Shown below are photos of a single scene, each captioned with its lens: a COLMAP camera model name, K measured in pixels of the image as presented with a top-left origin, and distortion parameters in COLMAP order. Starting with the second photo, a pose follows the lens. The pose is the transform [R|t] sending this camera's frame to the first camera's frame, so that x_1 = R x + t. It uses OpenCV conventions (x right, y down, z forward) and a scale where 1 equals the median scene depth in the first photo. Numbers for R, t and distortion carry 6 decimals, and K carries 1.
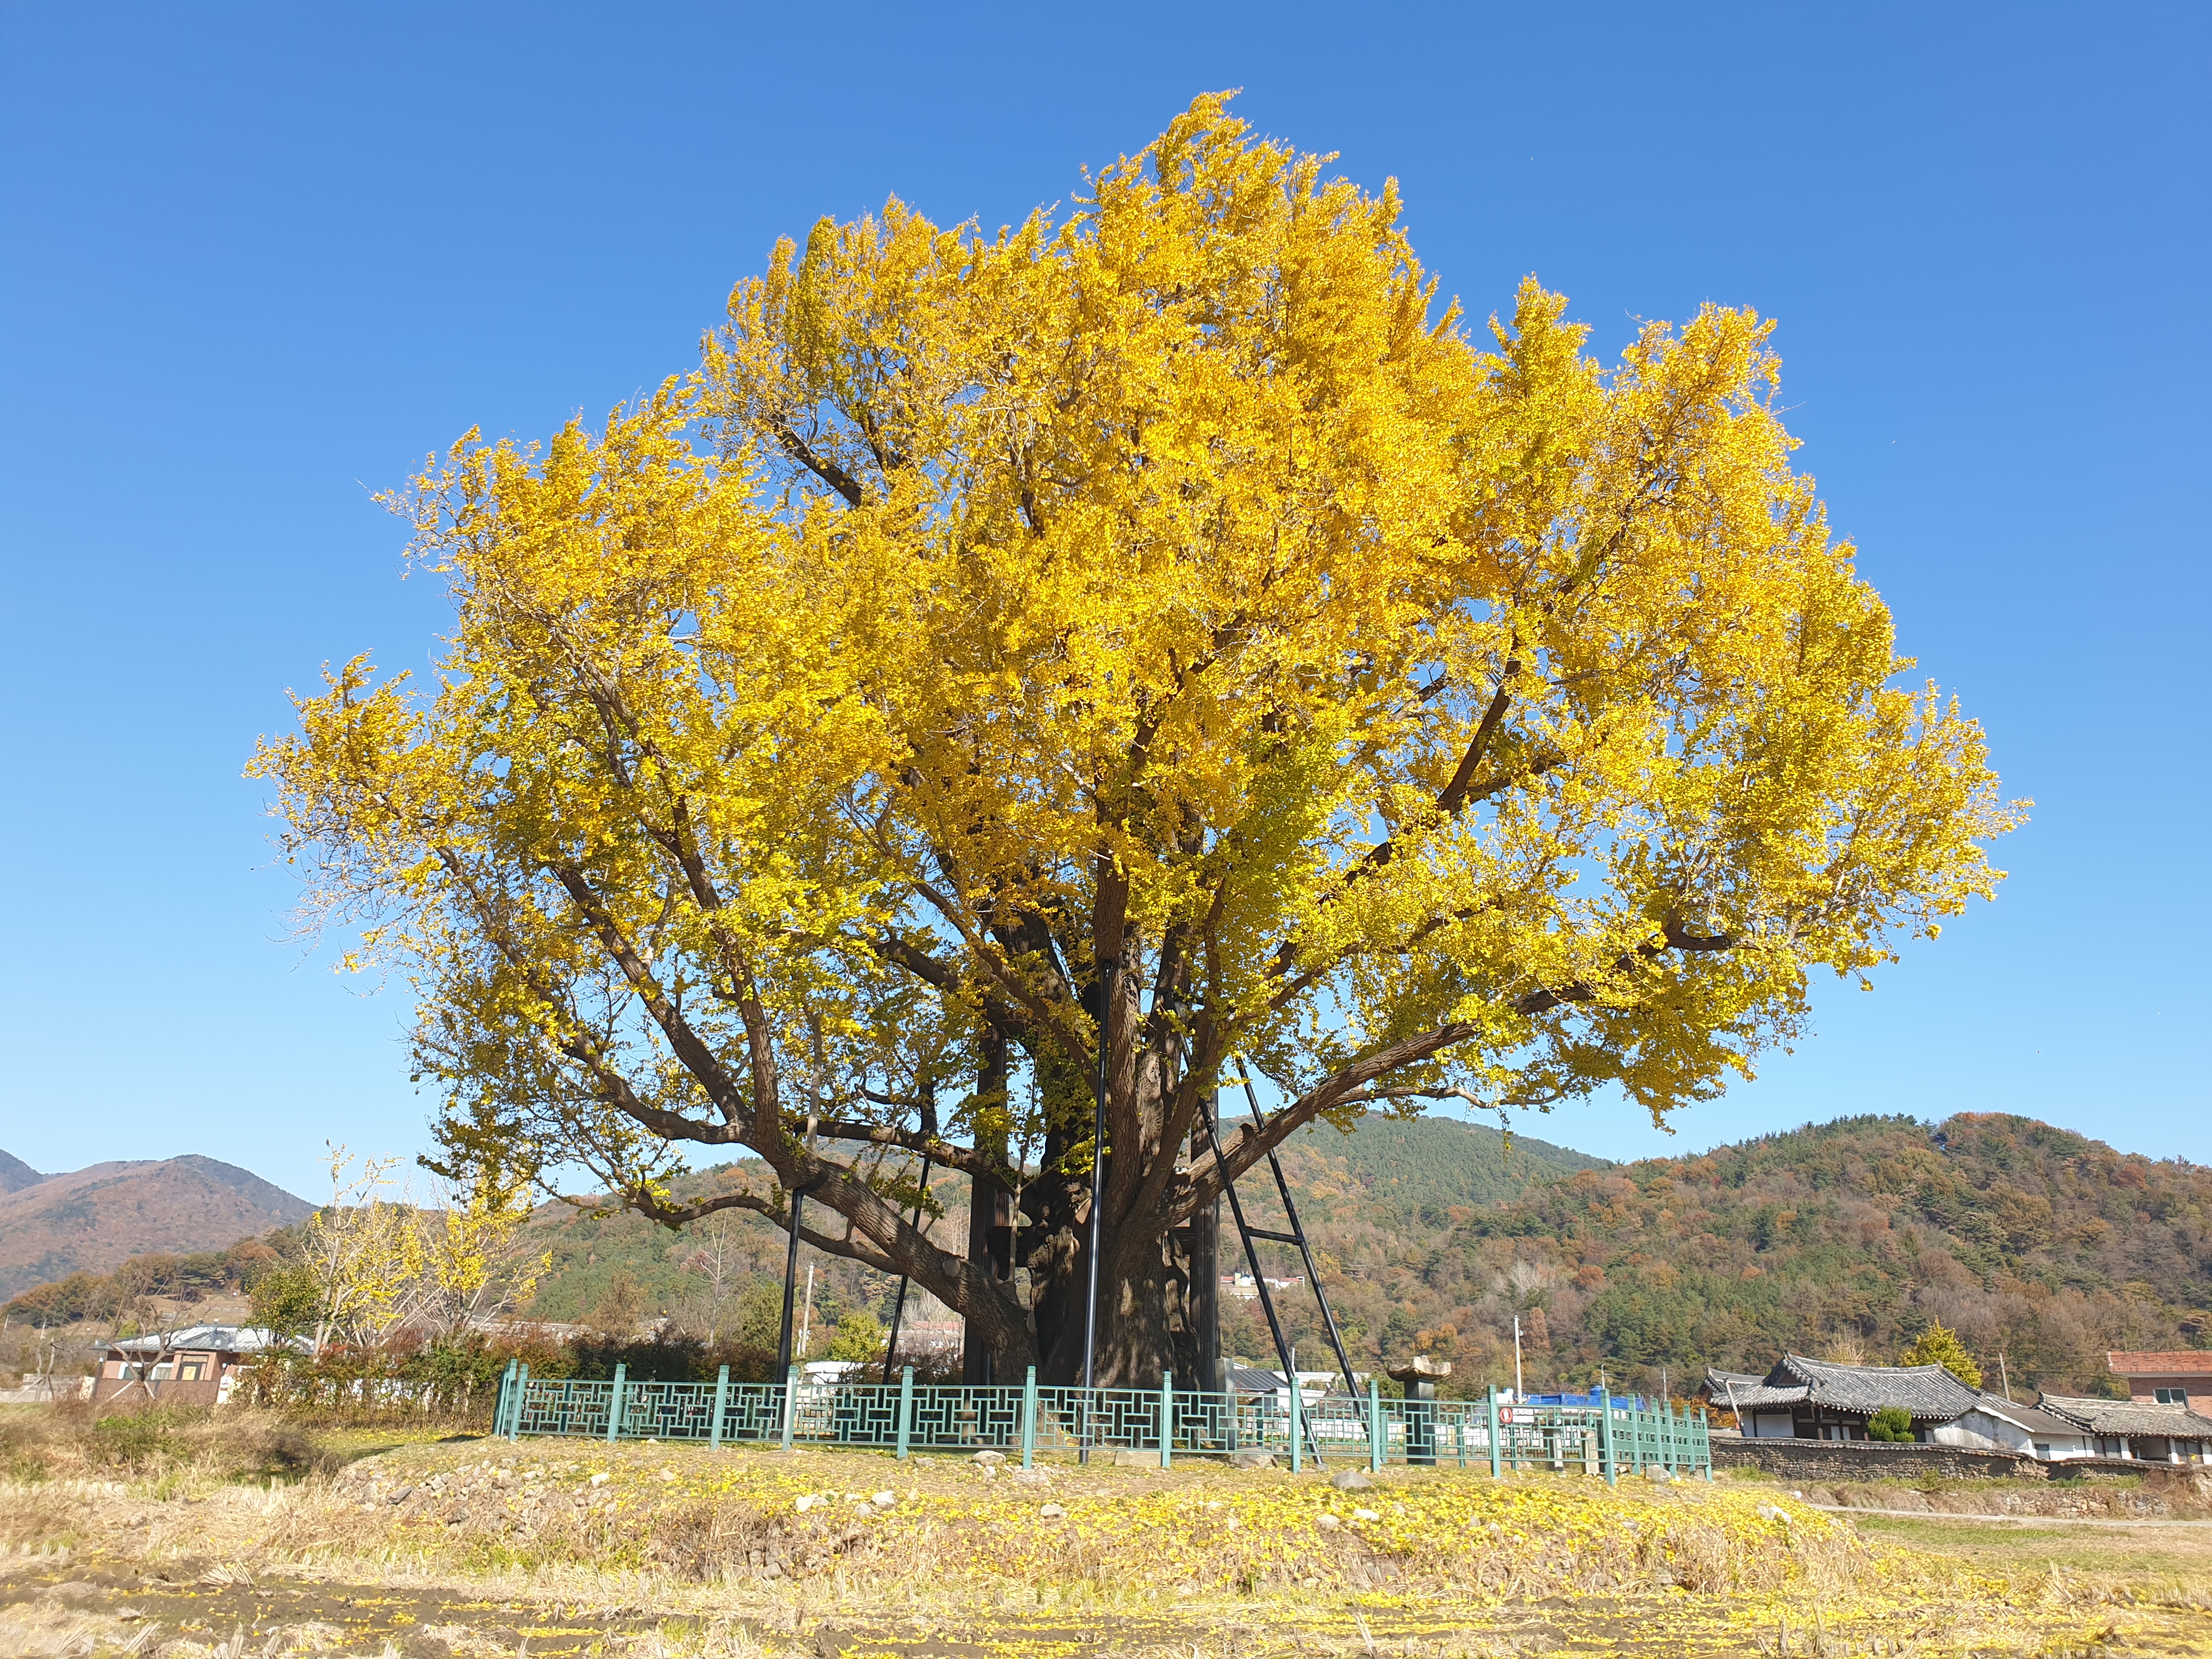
lens RADIAL K [[1665.1, 0, 1115.7], [0, 1665.1, 796.6], [0, 0, 1]] dist [0.004558, 0.012425]
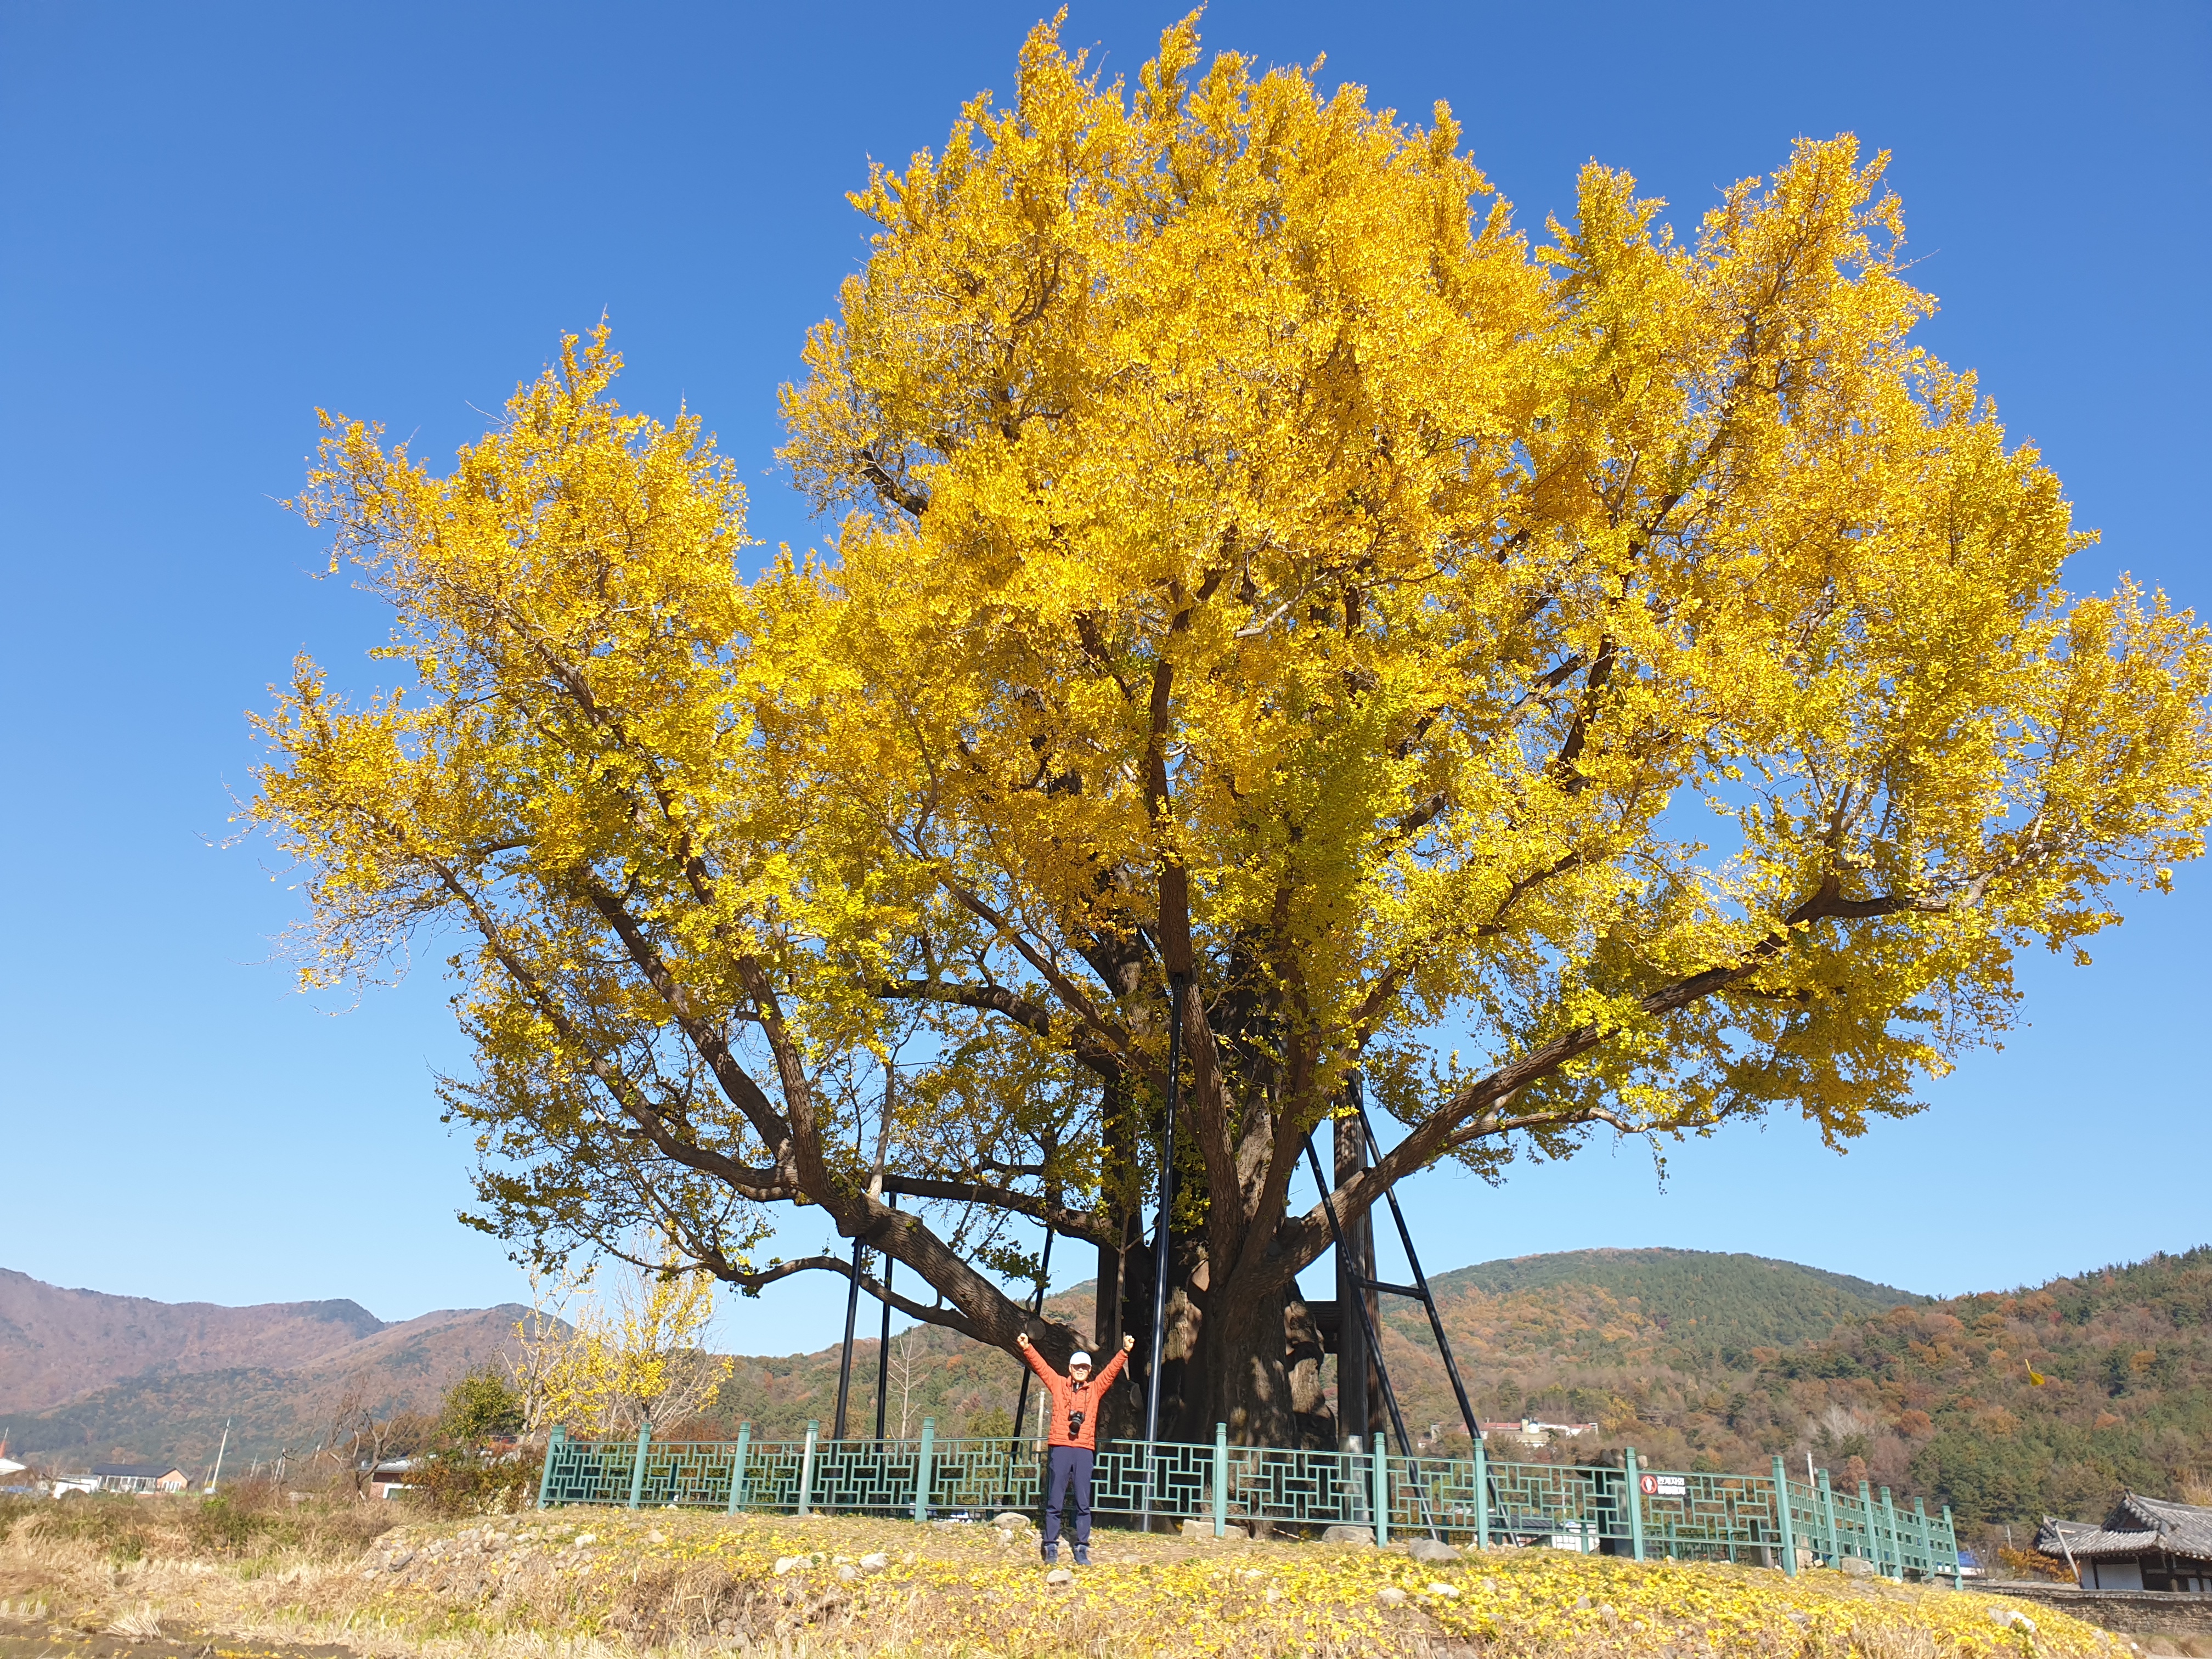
lens RADIAL K [[1651.3, 0, 1122.3], [0, 1651.3, 823.3], [0, 0, 1]] dist [-0.003962, 0.033199]
pose [[0.987062, -0.053512, -0.151147, 0.111302], [0.042772, 0.996382, -0.073436, 0.087894], [0.154530, 0.066021, 0.985780, 0.122460]]
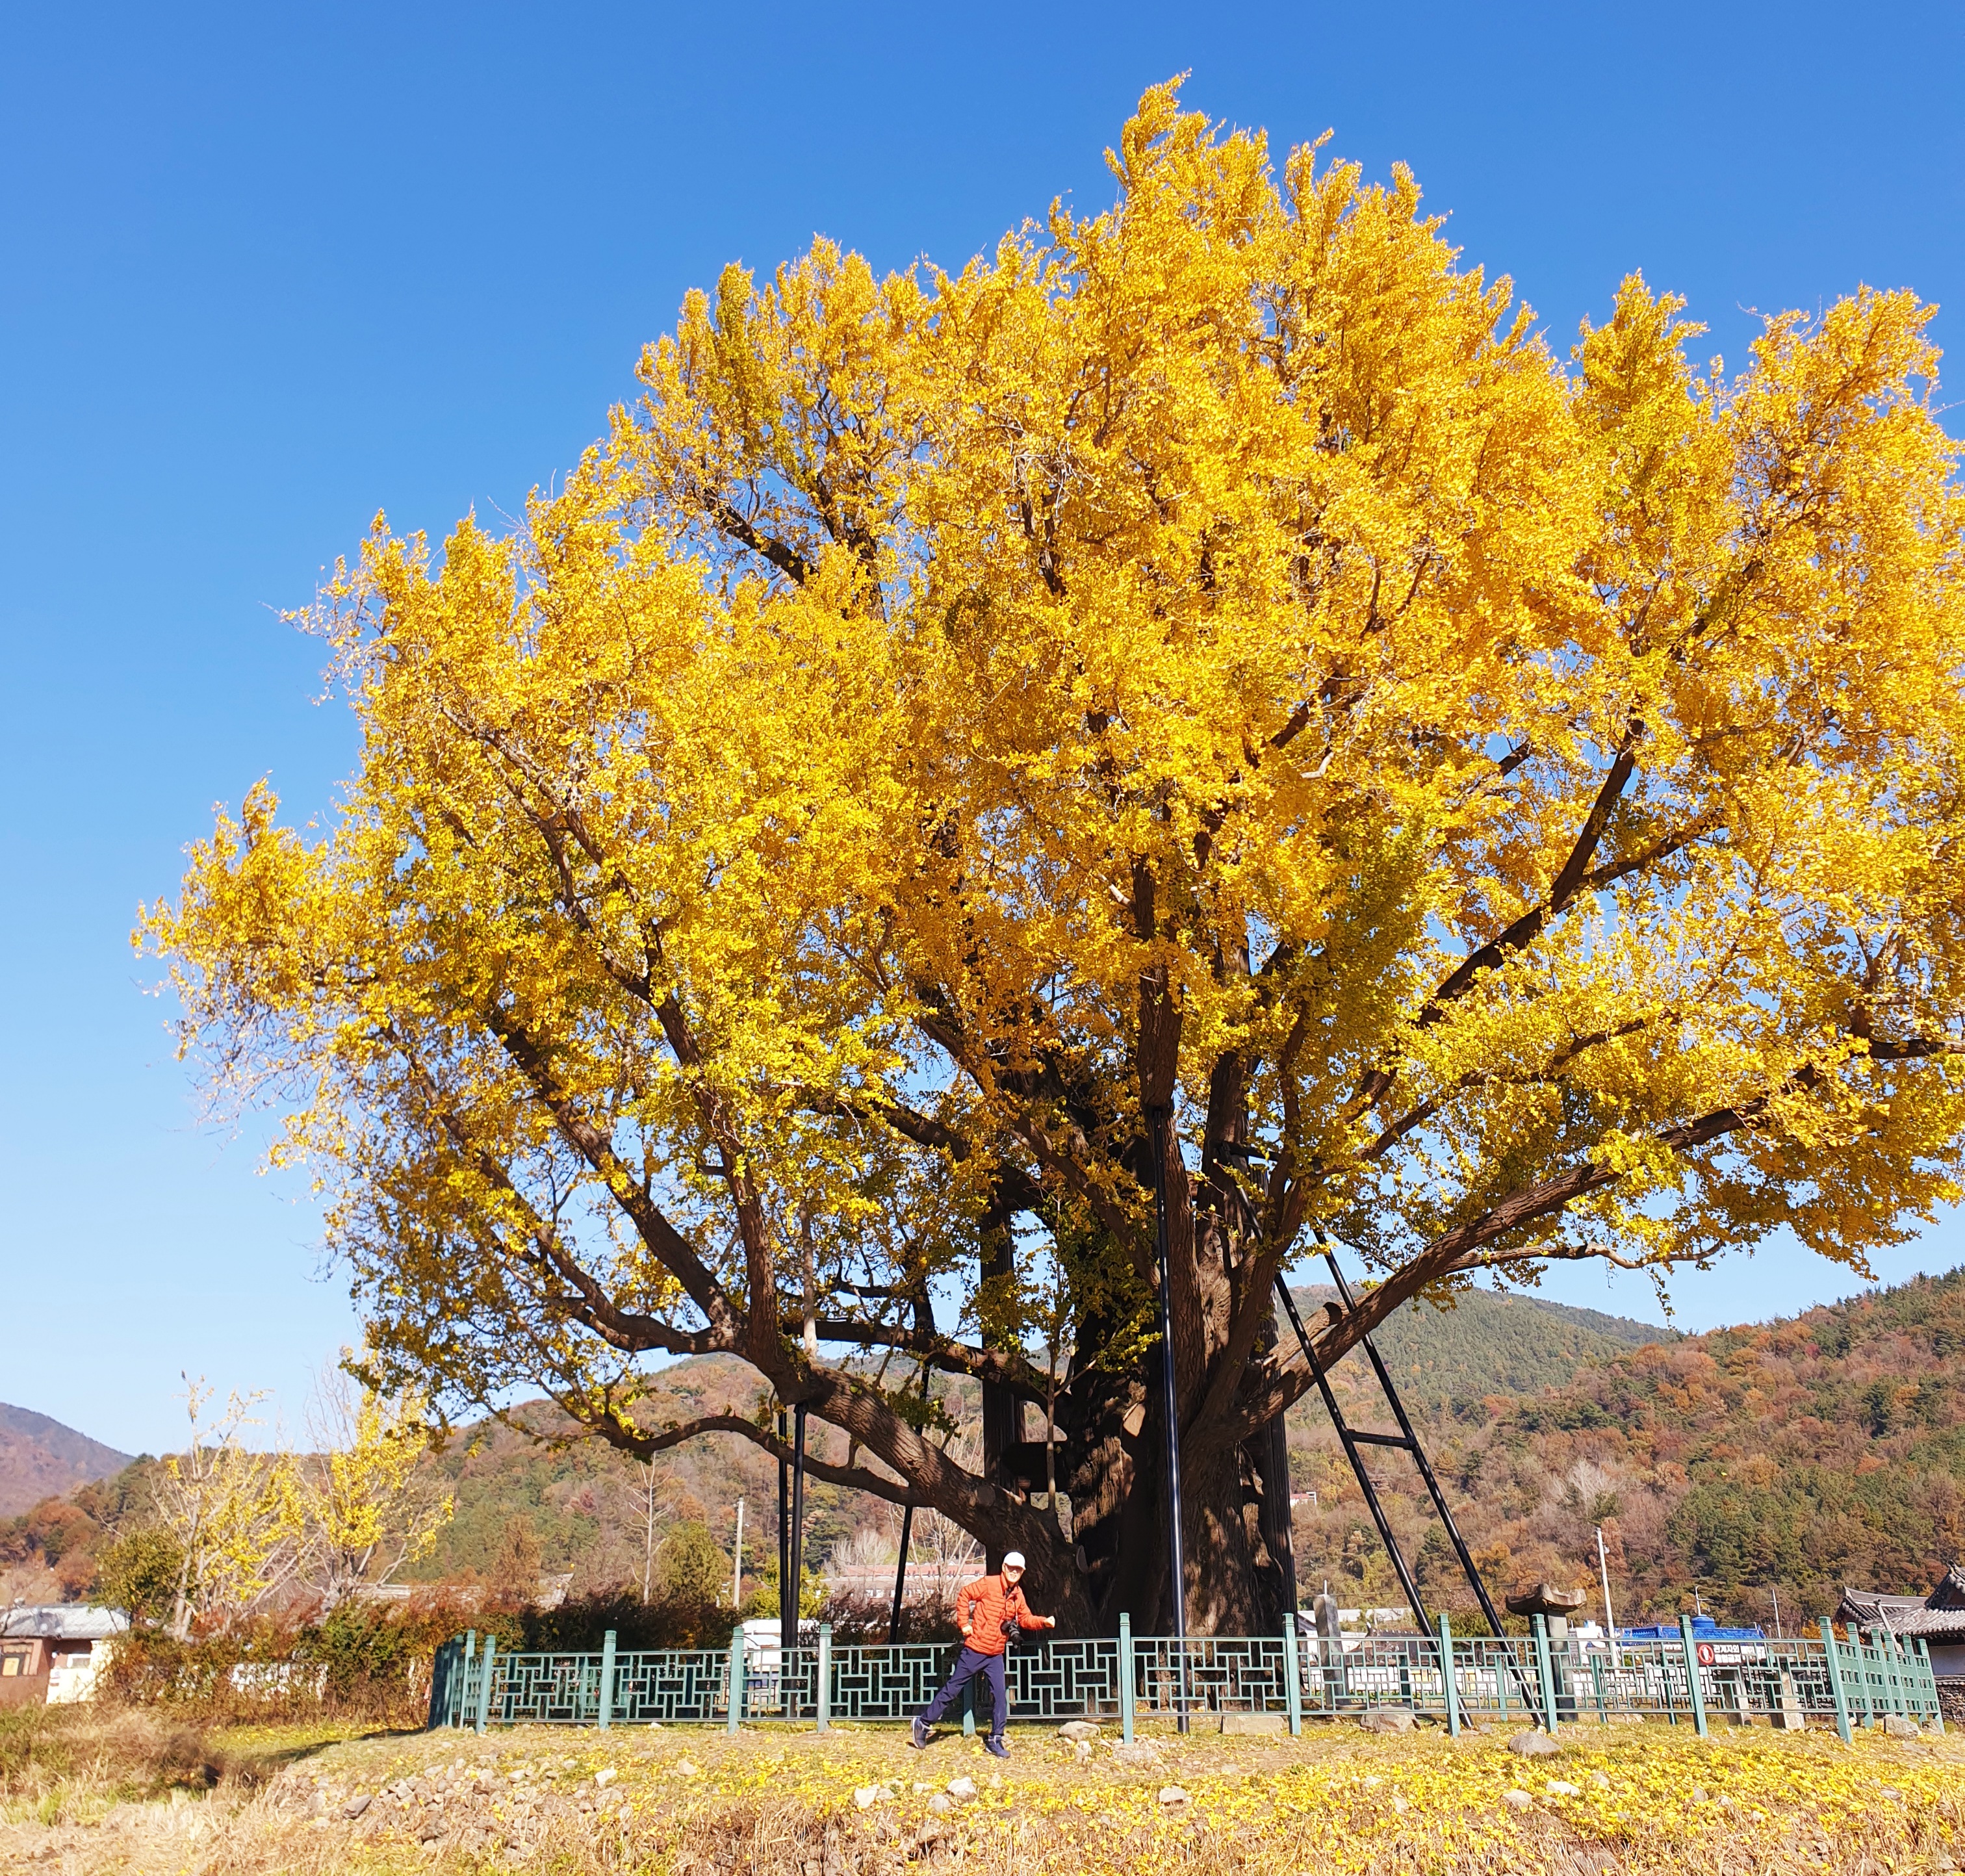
lens RADIAL K [[1977.0, 0, 976.7], [0, 1977.0, 790.0], [0, 0, 1]] dist [-0.021143, 0.094471]
pose [[0.998060, -0.053622, -0.031640, -0.060954], [0.051428, 0.996460, -0.066507, 0.000912], [0.035095, 0.064751, 0.997284, 0.005895]]
